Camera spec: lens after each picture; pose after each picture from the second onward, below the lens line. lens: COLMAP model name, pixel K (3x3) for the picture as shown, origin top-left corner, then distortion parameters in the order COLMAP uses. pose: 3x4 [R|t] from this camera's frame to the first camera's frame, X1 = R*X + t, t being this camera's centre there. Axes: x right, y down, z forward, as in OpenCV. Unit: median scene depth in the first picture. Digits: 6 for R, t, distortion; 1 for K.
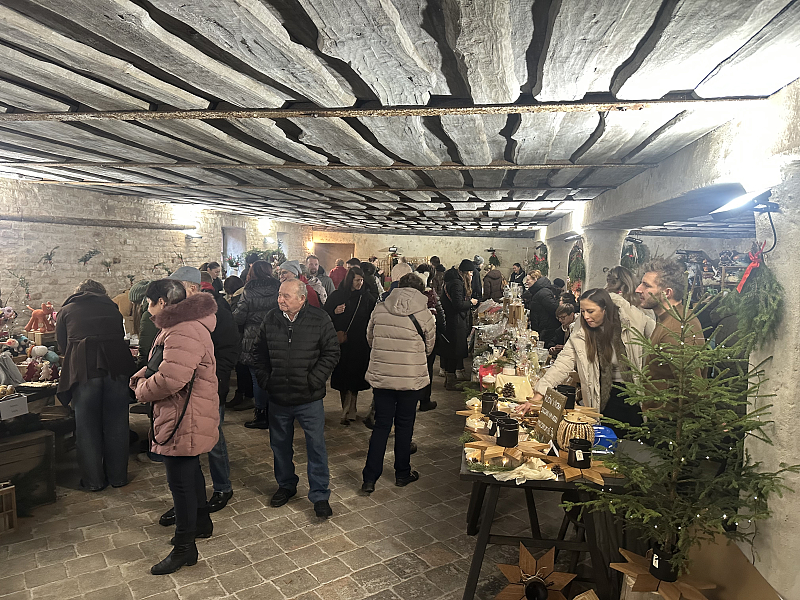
lens RADIAL K [[585.0, 0, 394.9], [0, 585.0, 302.2], [0, 0, 1]] dist [0.168782, -0.286684]
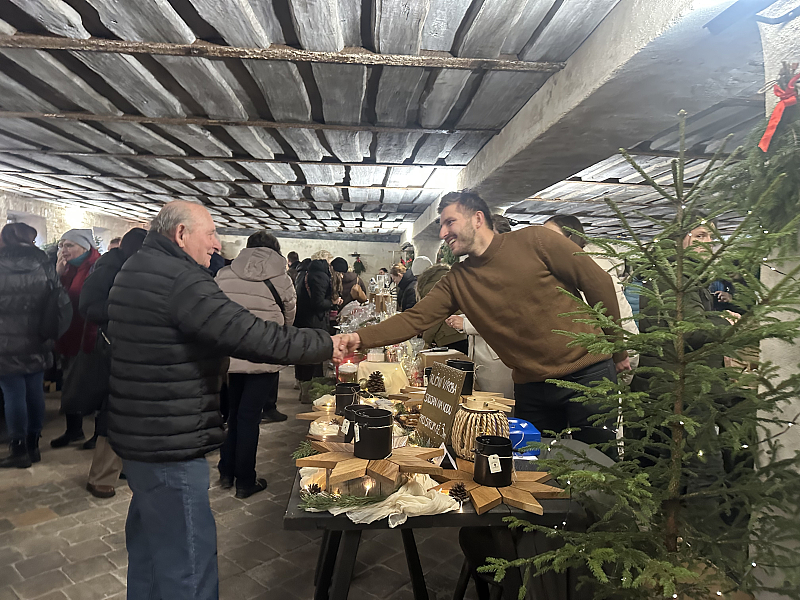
lens RADIAL K [[585.0, 0, 394.9], [0, 585.0, 302.2], [0, 0, 1]] dist [0.168782, -0.286684]
pose [[0.974910, -0.011223, 0.222315, 0.080038], [0.021123, 0.998886, -0.042202, 0.110091], [-0.221594, 0.045839, 0.974061, 0.407547]]
